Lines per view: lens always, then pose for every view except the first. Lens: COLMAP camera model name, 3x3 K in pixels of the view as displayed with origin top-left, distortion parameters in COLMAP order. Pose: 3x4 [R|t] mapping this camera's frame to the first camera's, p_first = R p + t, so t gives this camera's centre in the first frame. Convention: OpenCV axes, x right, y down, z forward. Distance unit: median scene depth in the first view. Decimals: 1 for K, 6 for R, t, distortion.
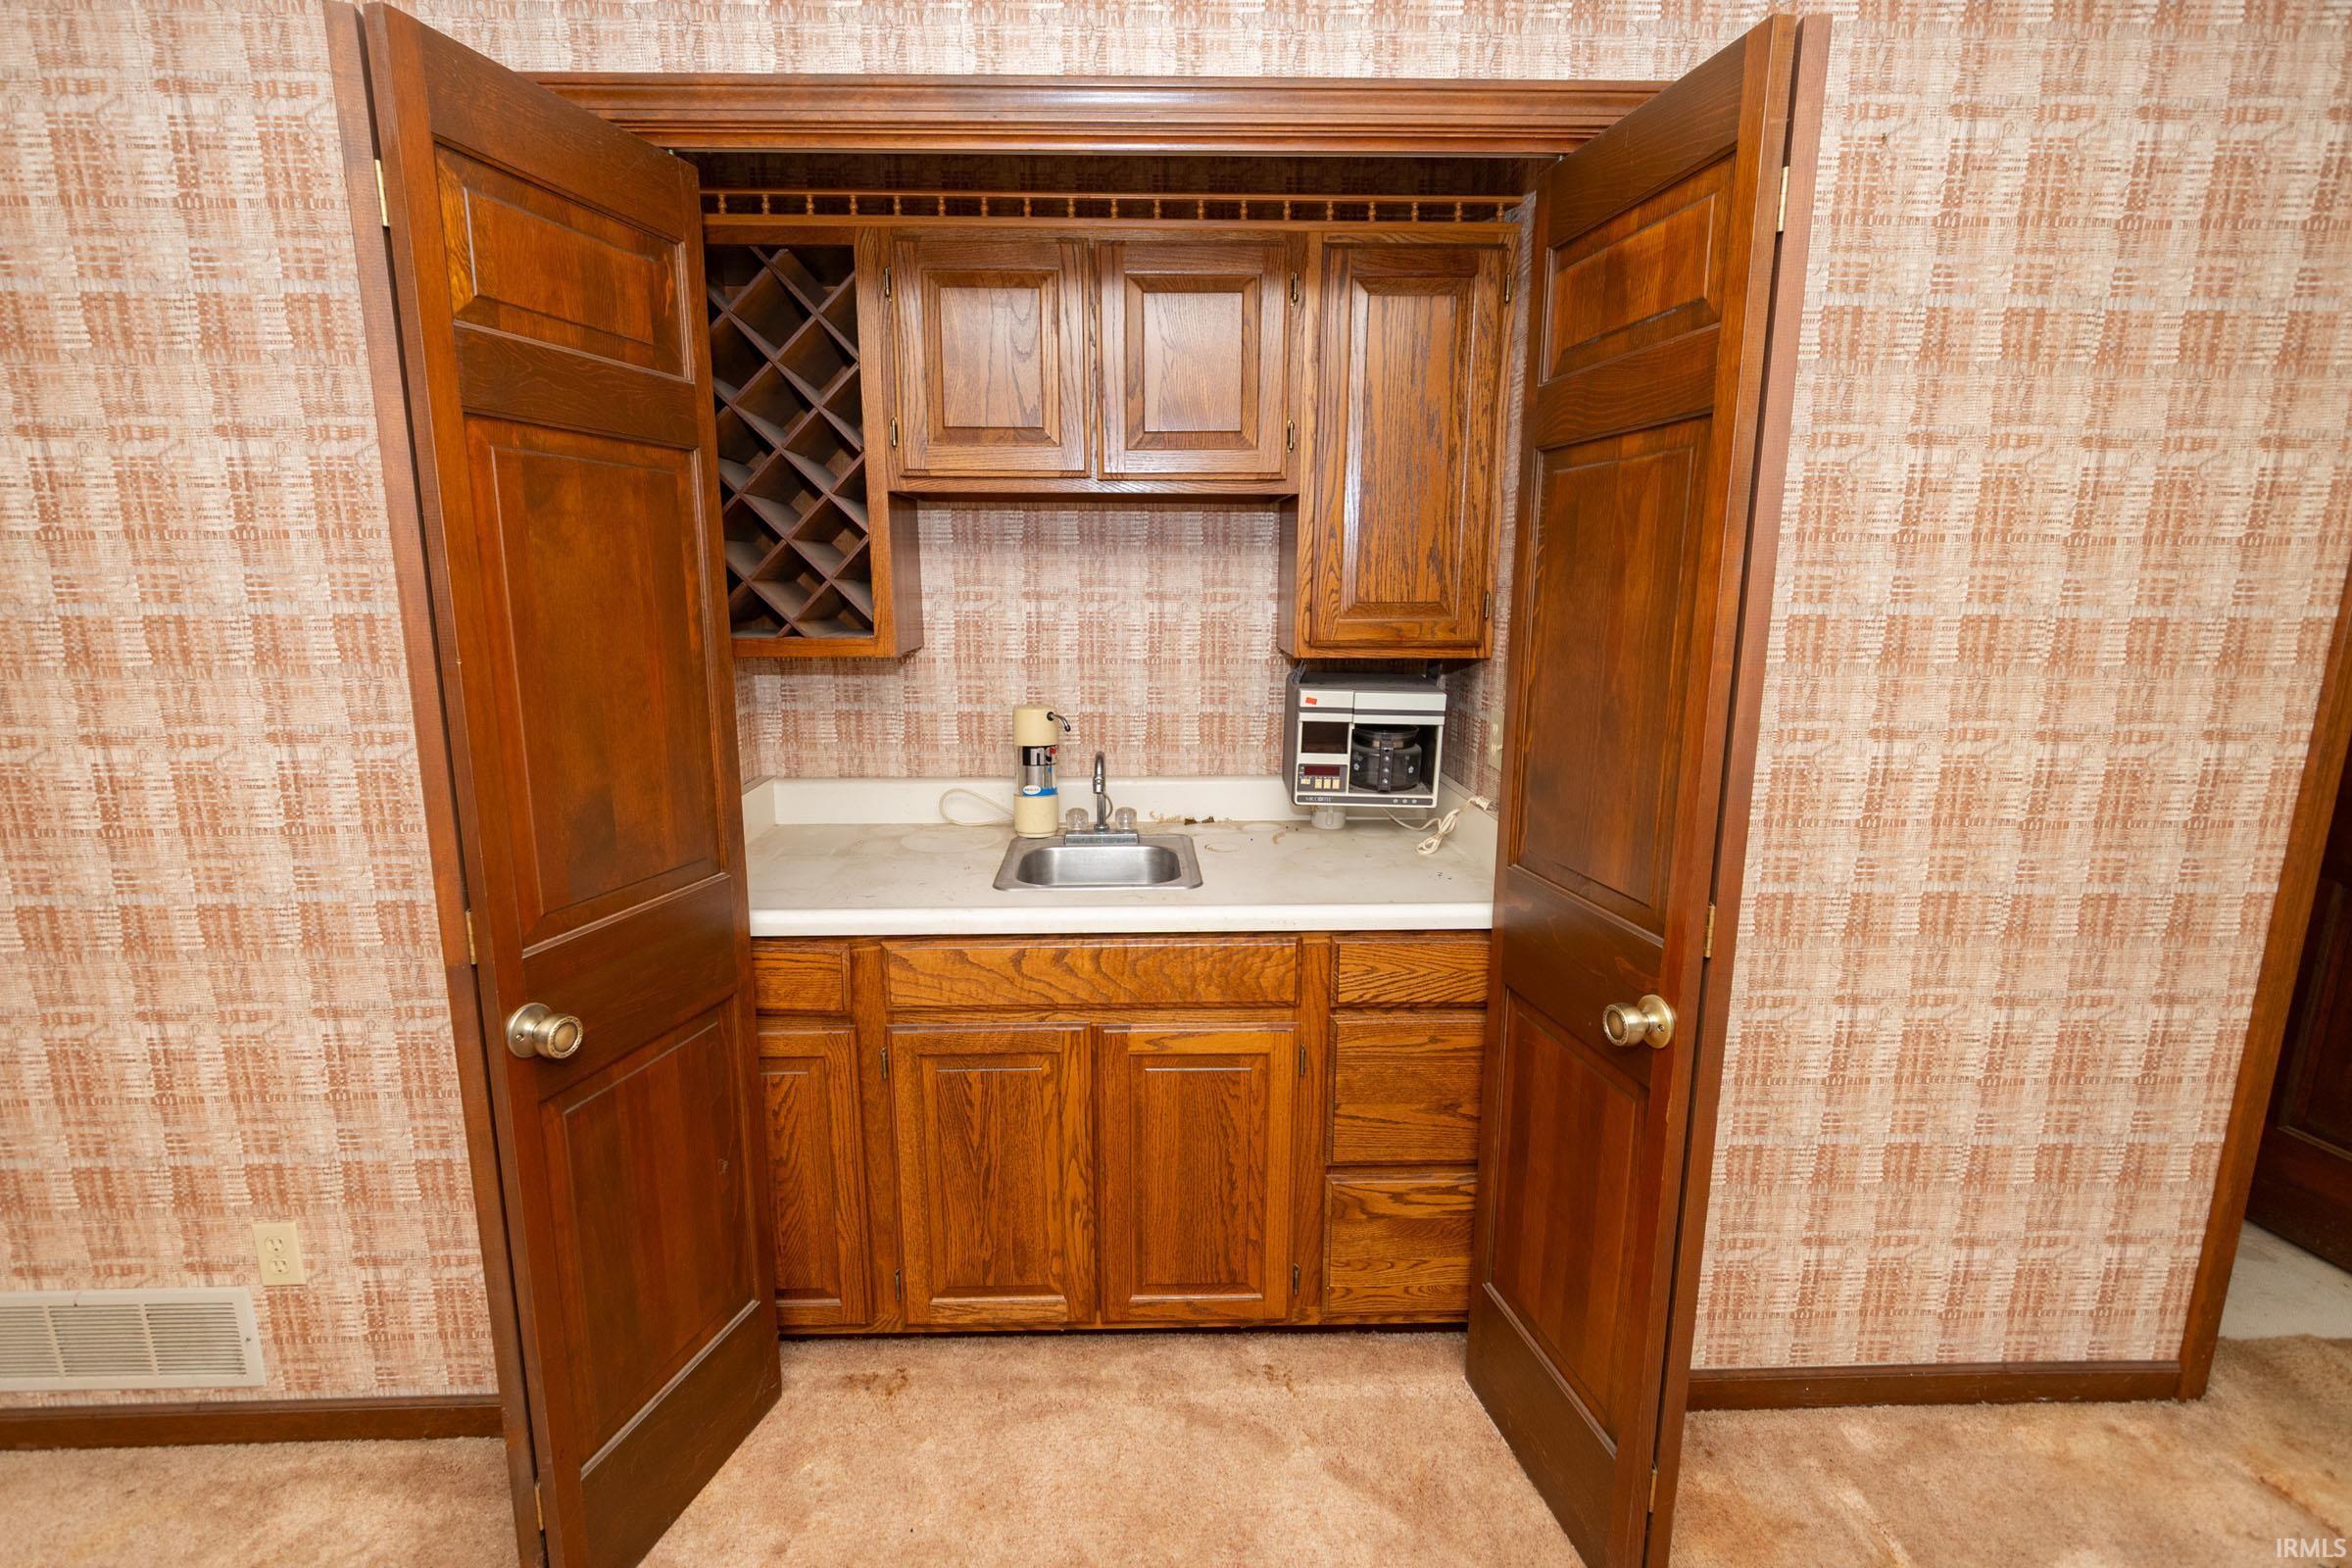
lens RADIAL K [[1052.4, 0, 1146.1], [0, 1052.4, 780.2], [0, 0, 1]] dist [-0.004818, 0.000367]
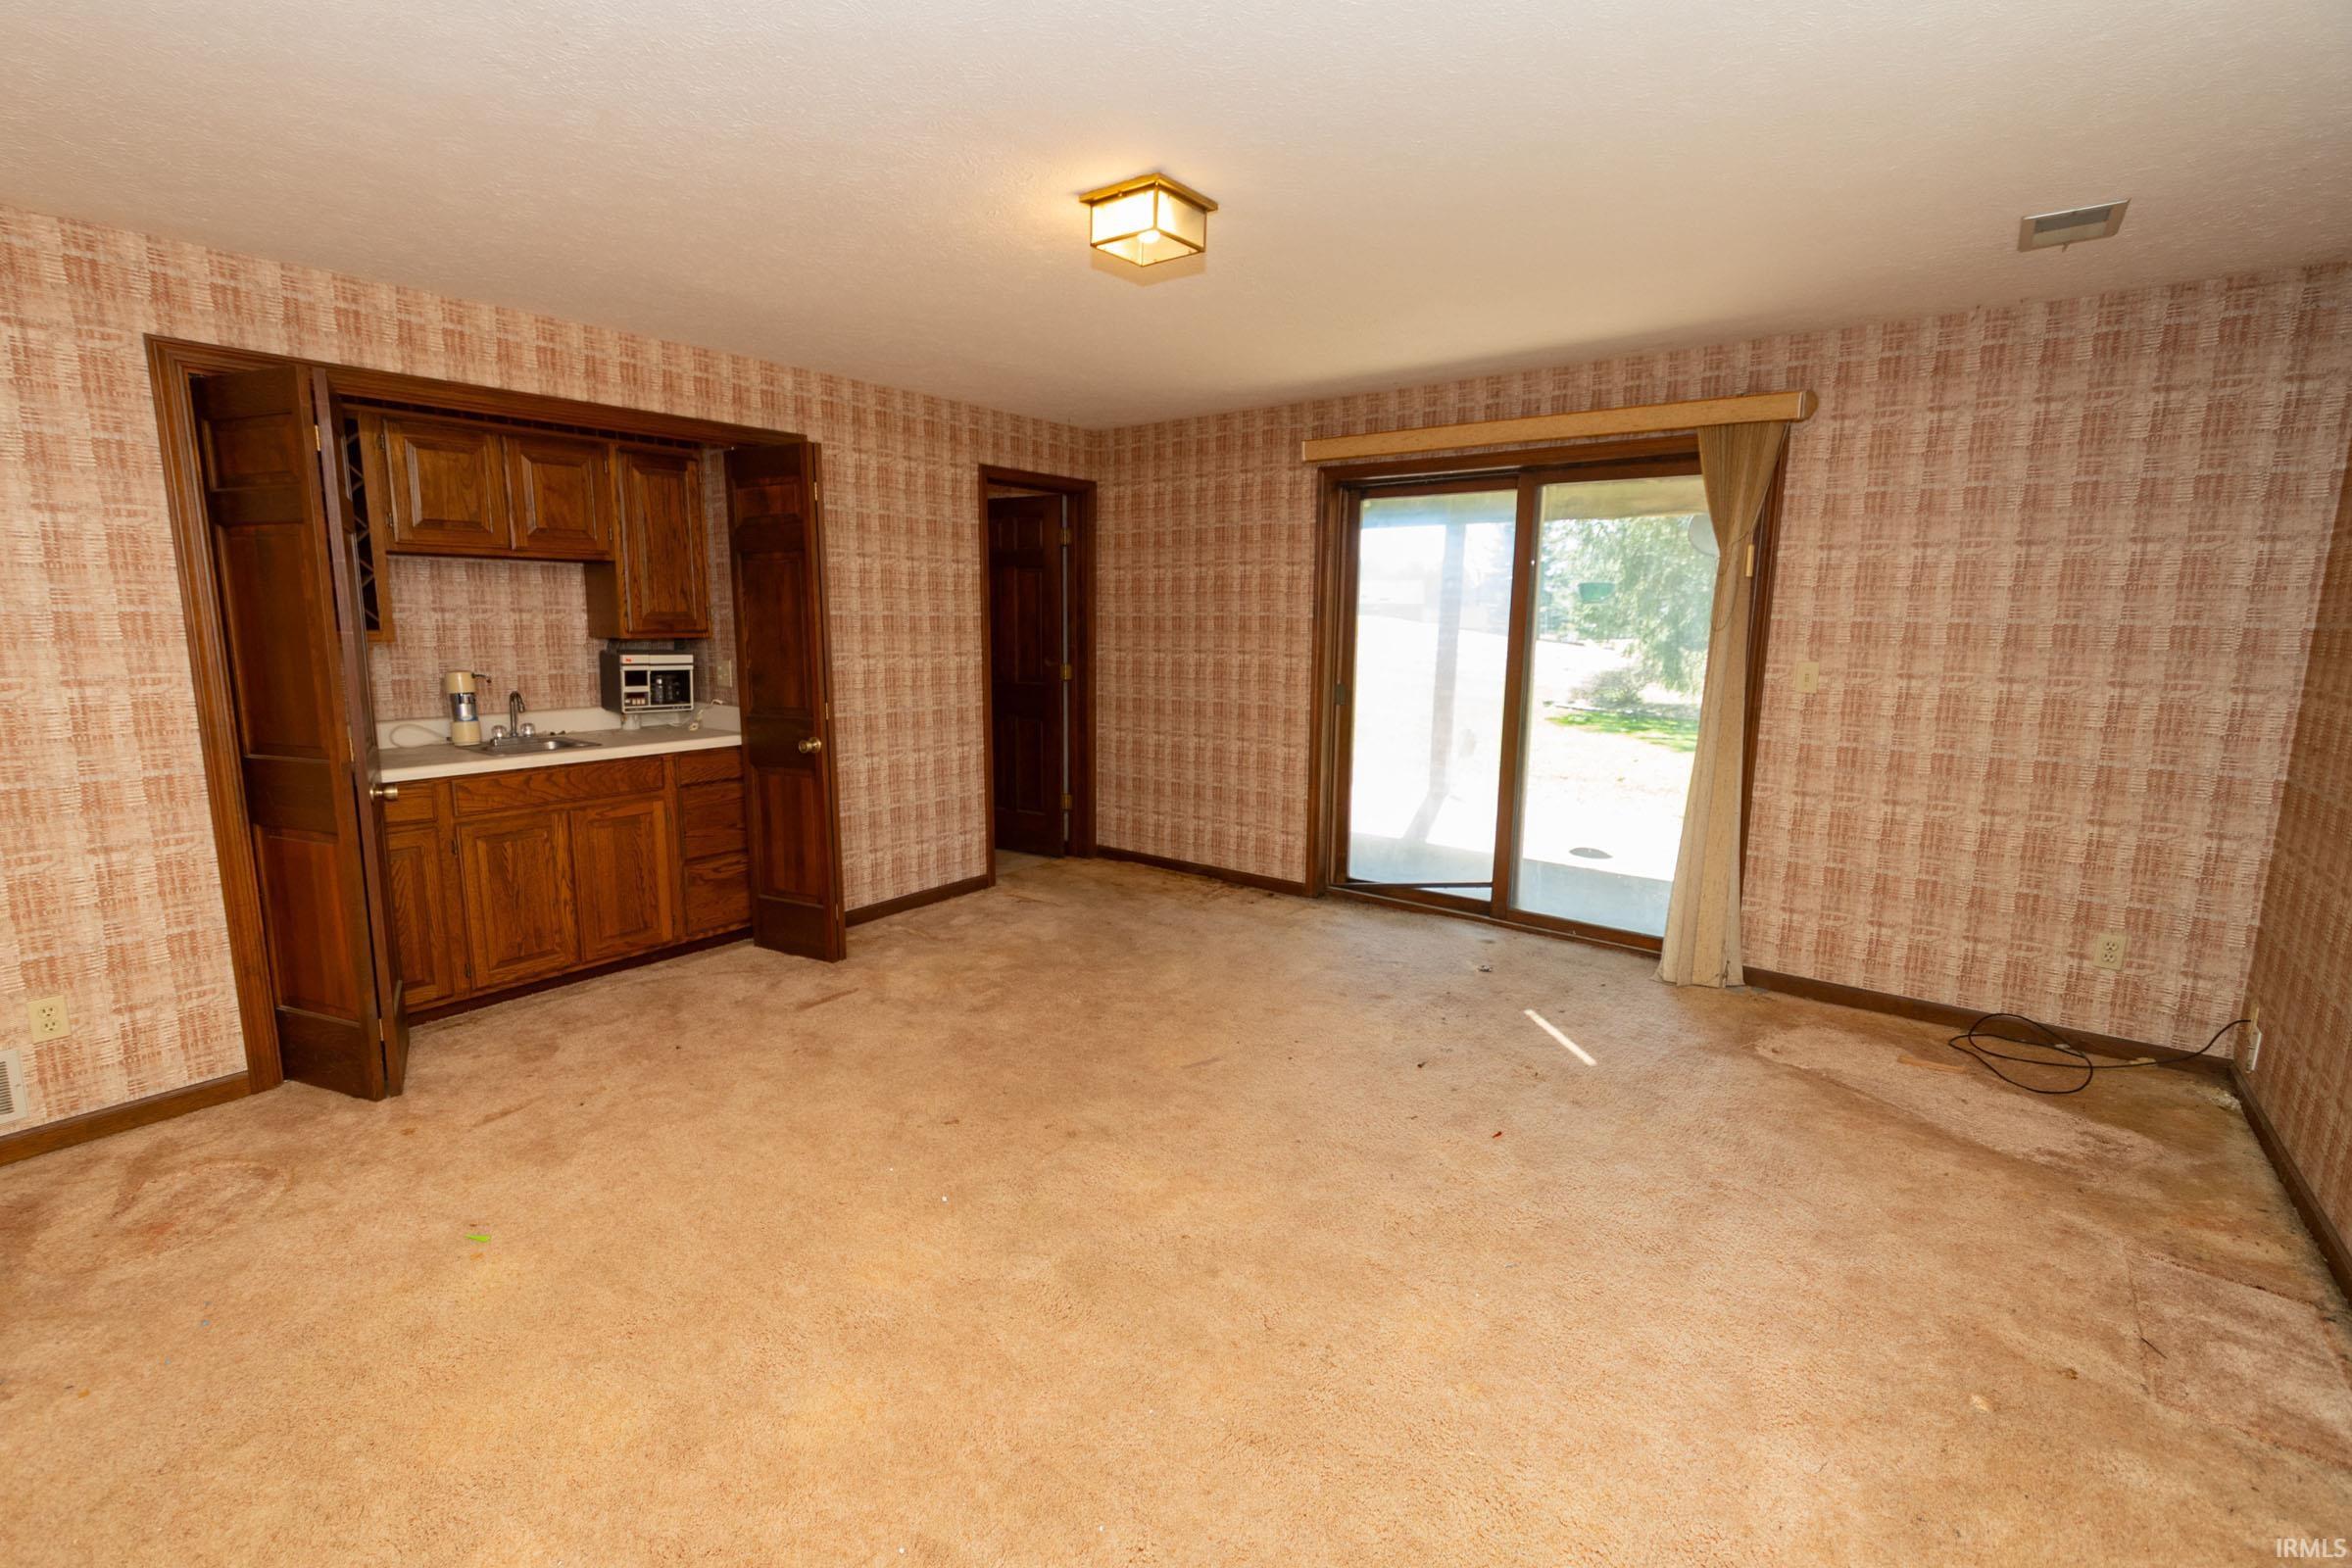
lens RADIAL K [[1052.4, 0, 1146.1], [0, 1052.4, 780.2], [0, 0, 1]] dist [-0.004818, 0.000367]
pose [[0.652222, -0.114994, 0.749255, -0.850811], [0.141518, 0.989520, 0.028679, 0.273431], [-0.744700, 0.087328, 0.661661, -1.239153]]
